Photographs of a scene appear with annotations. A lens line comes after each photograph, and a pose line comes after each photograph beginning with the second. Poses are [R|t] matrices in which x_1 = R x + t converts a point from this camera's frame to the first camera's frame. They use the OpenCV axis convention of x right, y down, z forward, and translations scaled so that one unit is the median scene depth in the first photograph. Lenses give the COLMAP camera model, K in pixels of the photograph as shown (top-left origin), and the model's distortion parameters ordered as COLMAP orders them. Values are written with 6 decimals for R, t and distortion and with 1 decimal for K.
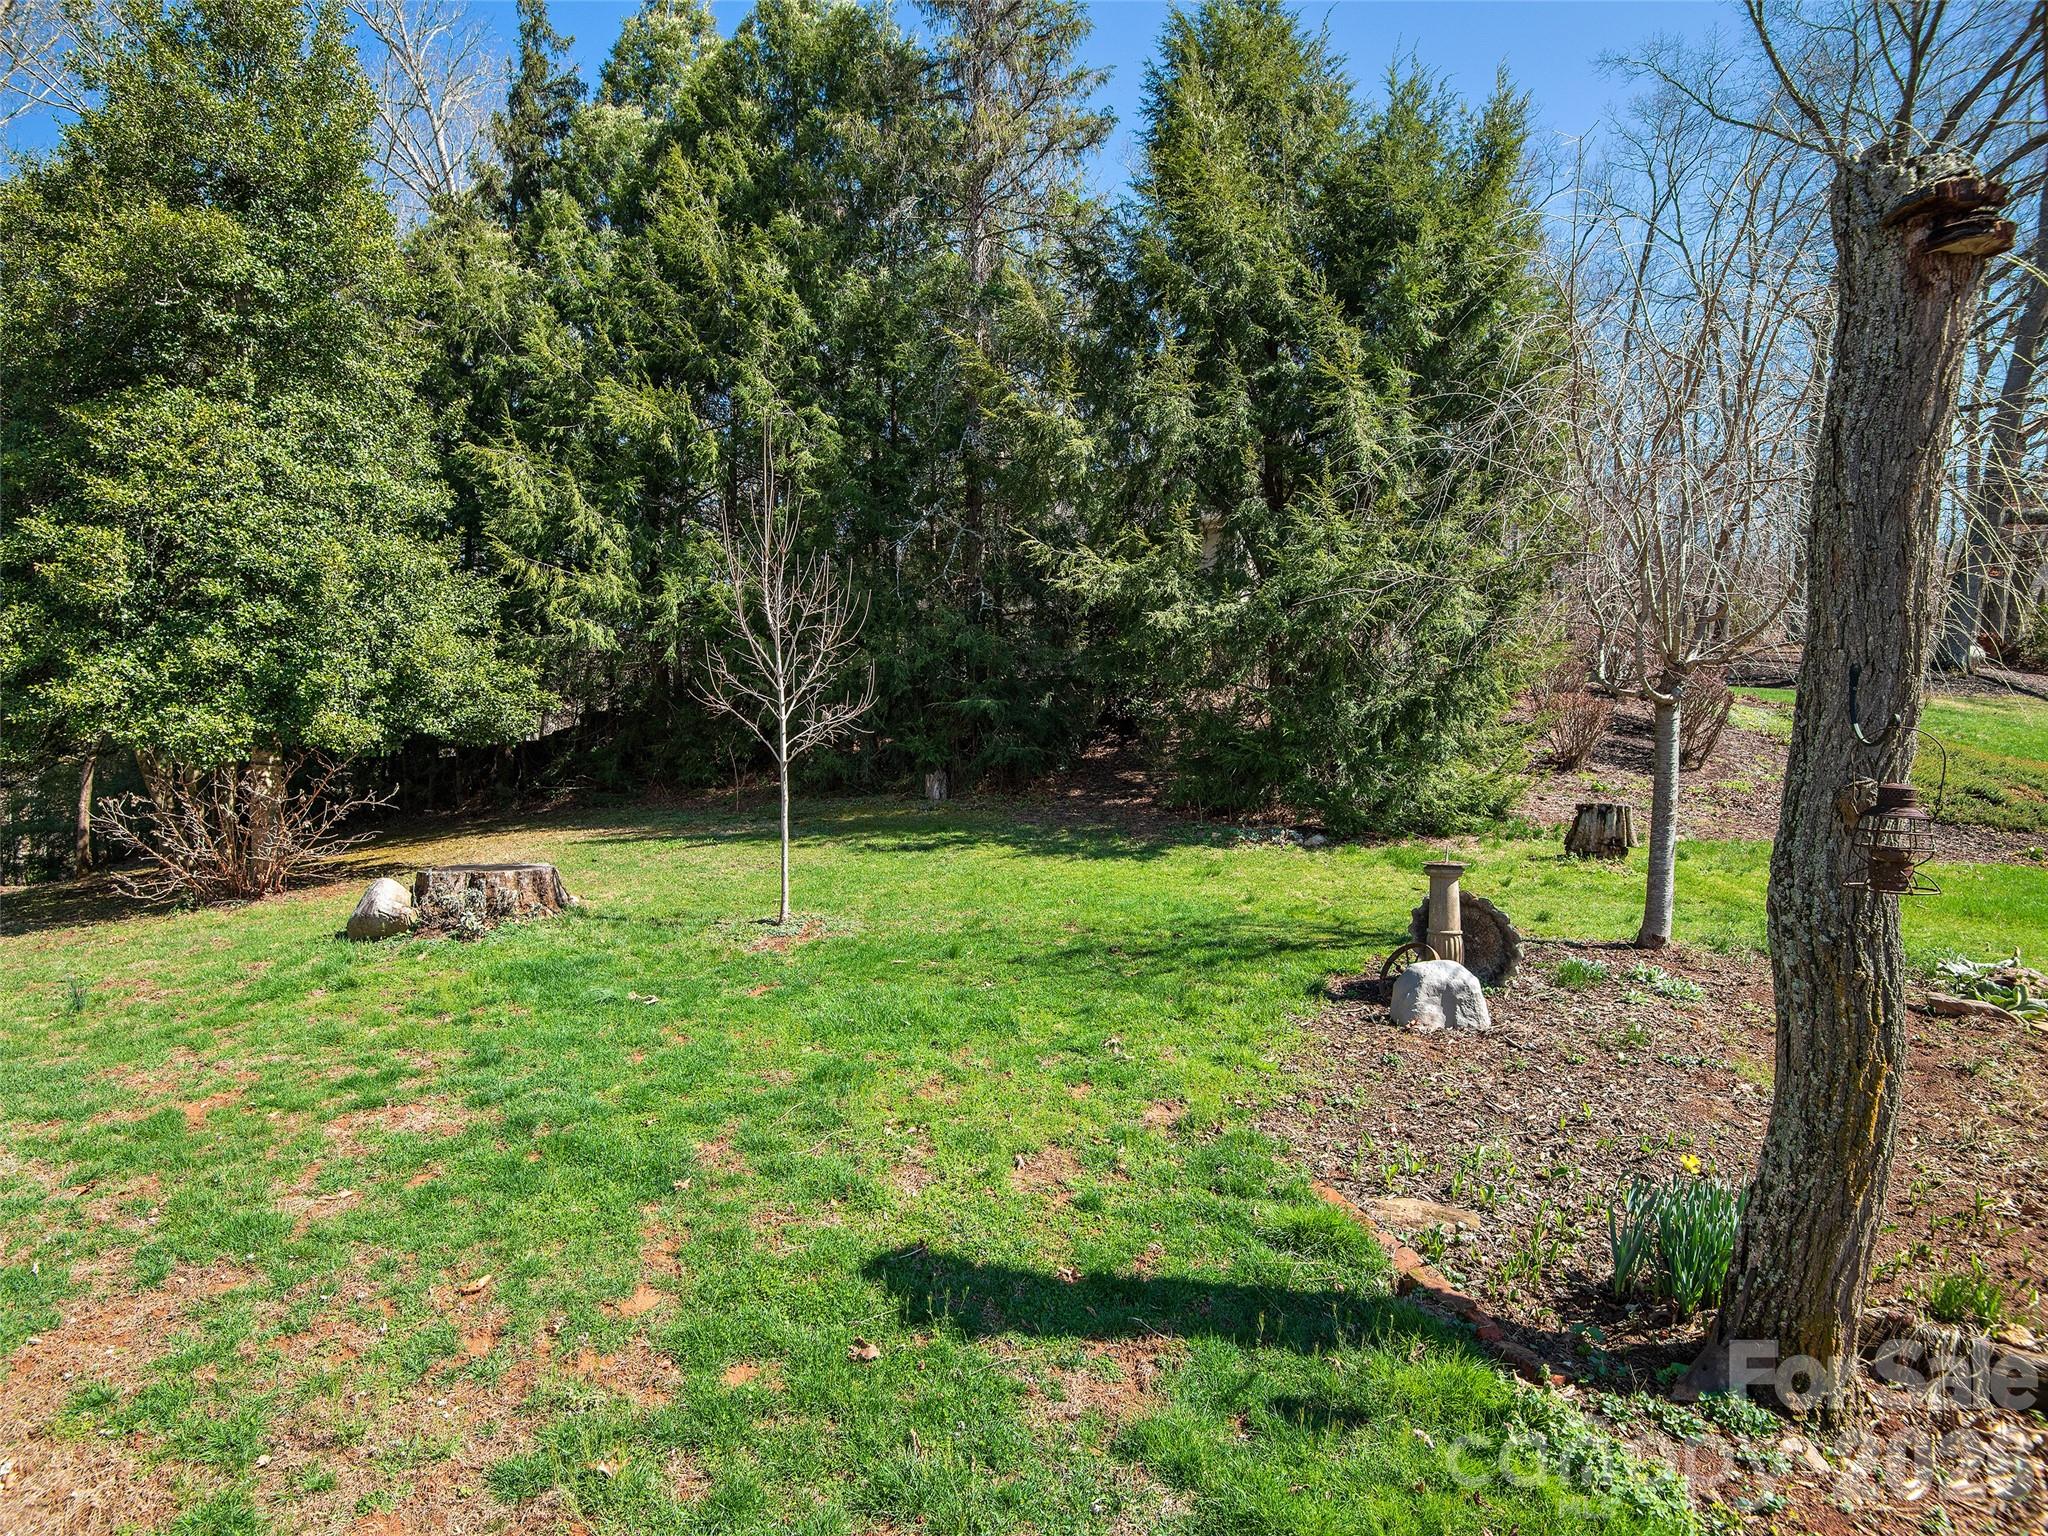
lens RADIAL K [[1061.2, 0, 1024.3], [0, 1061.2, 771.5], [0, 0, 1]] dist [-0.038448, -0.002057]
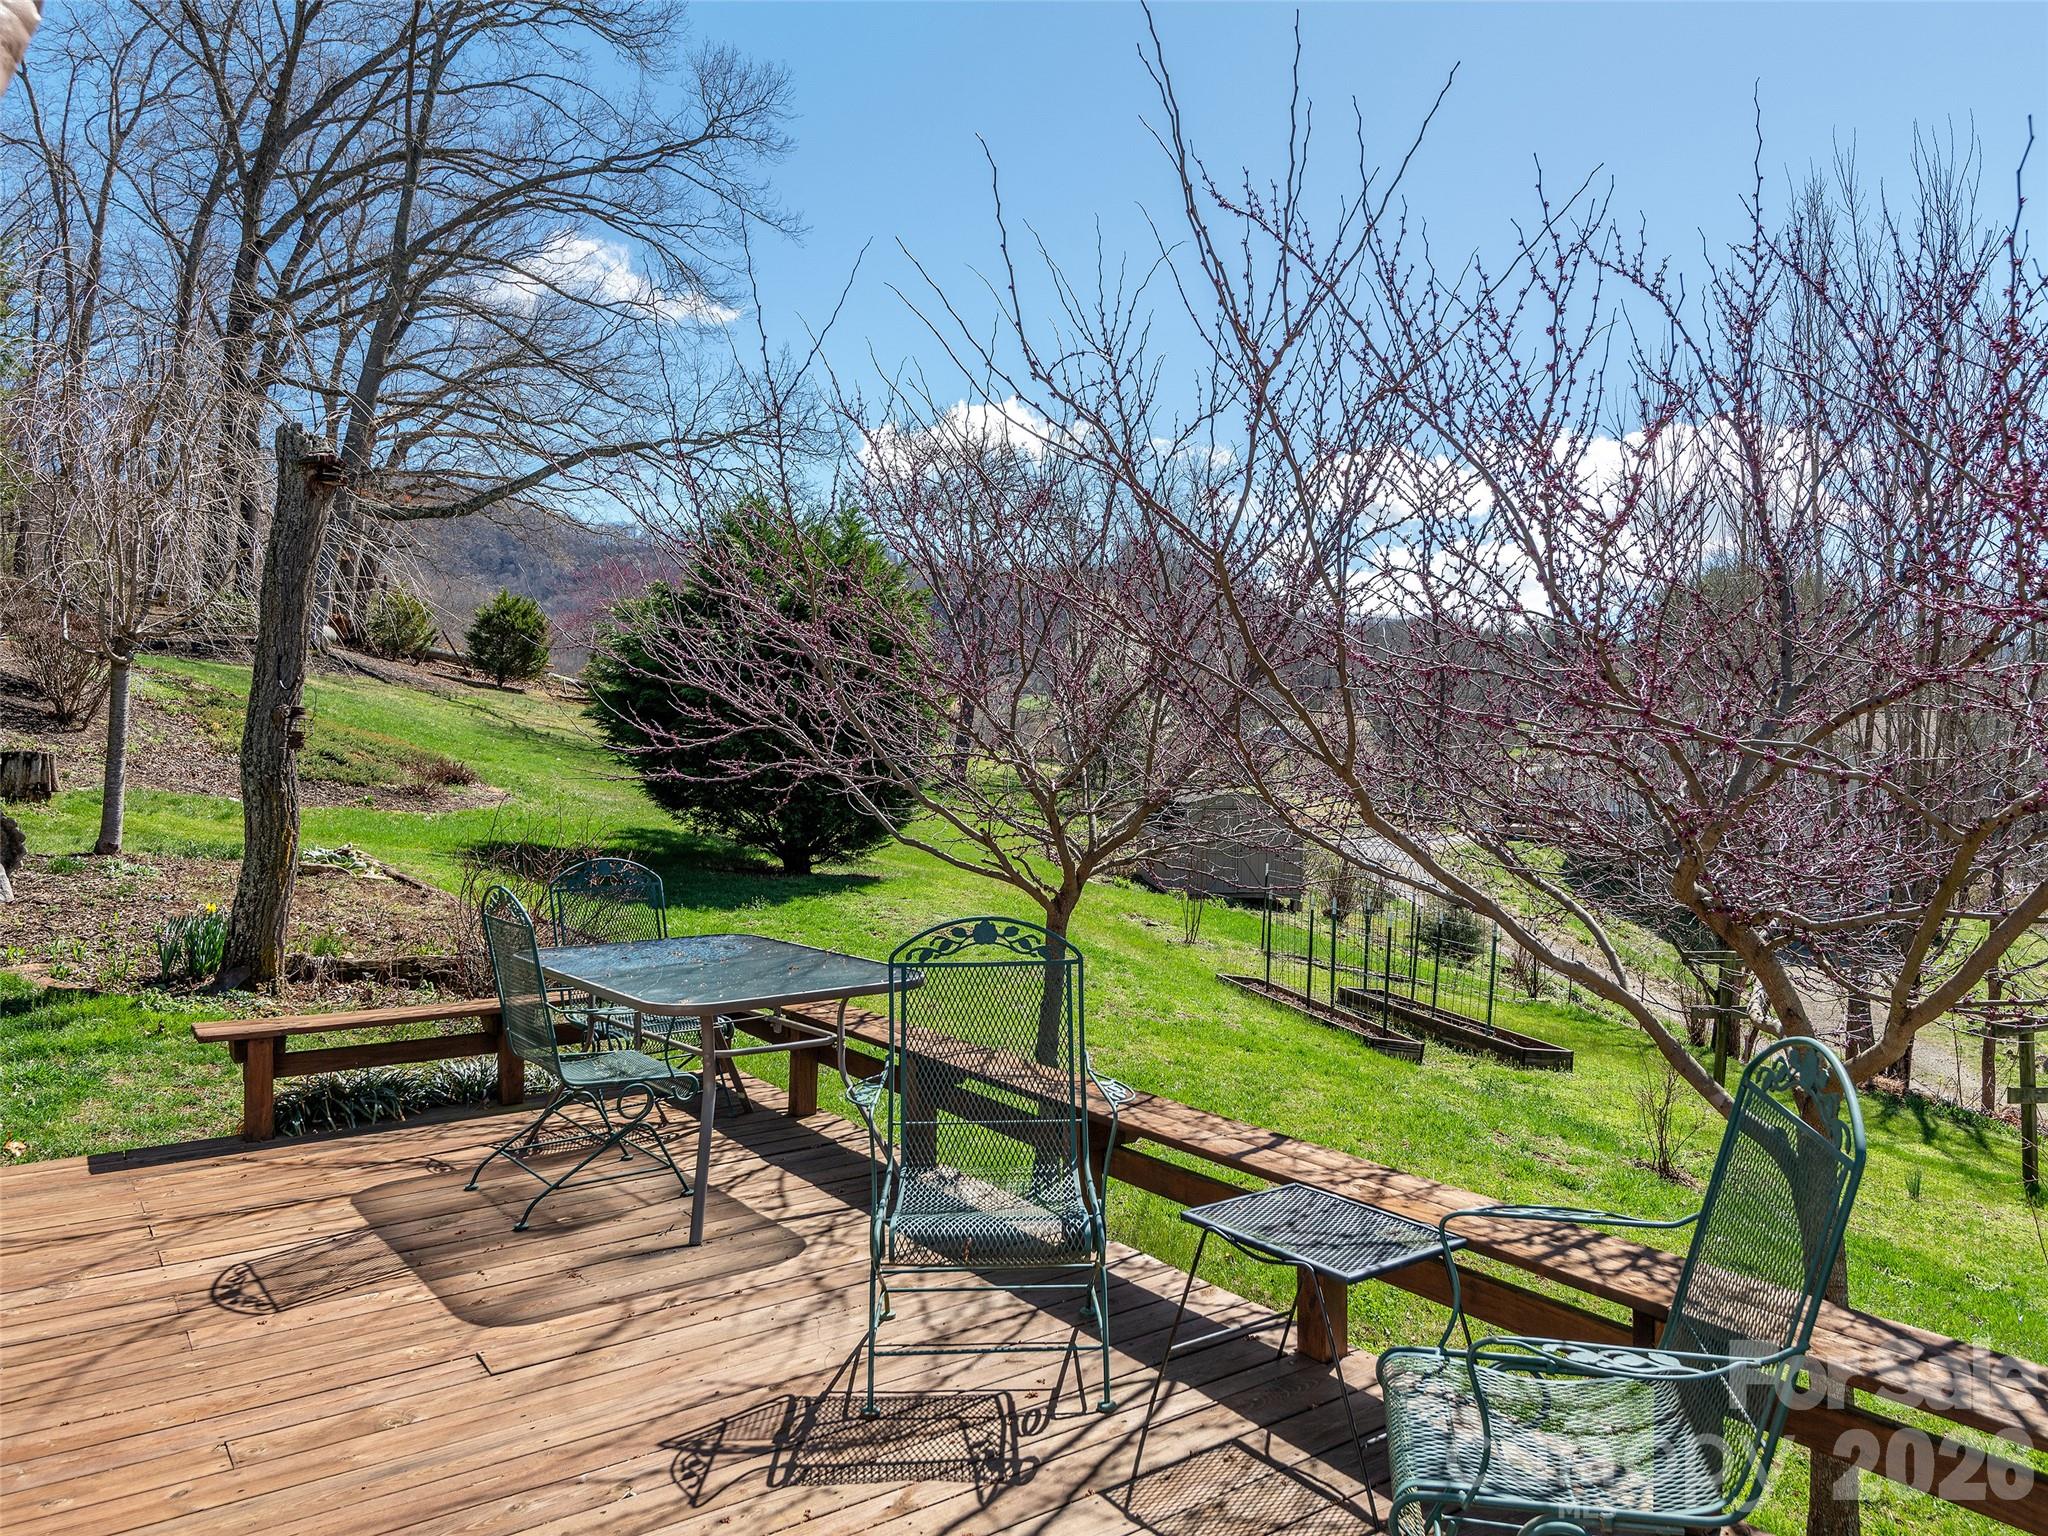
lens RADIAL K [[1328.9, 0, 1024.7], [0, 1328.9, 767.5], [0, 0, 1]] dist [-0.027379, -0.004211]
pose [[0.329068, -0.001393, 0.944305, -0.538902], [-0.008372, 0.999955, 0.004393, 0.046574], [-0.944269, -0.009352, 0.329041, -0.580574]]
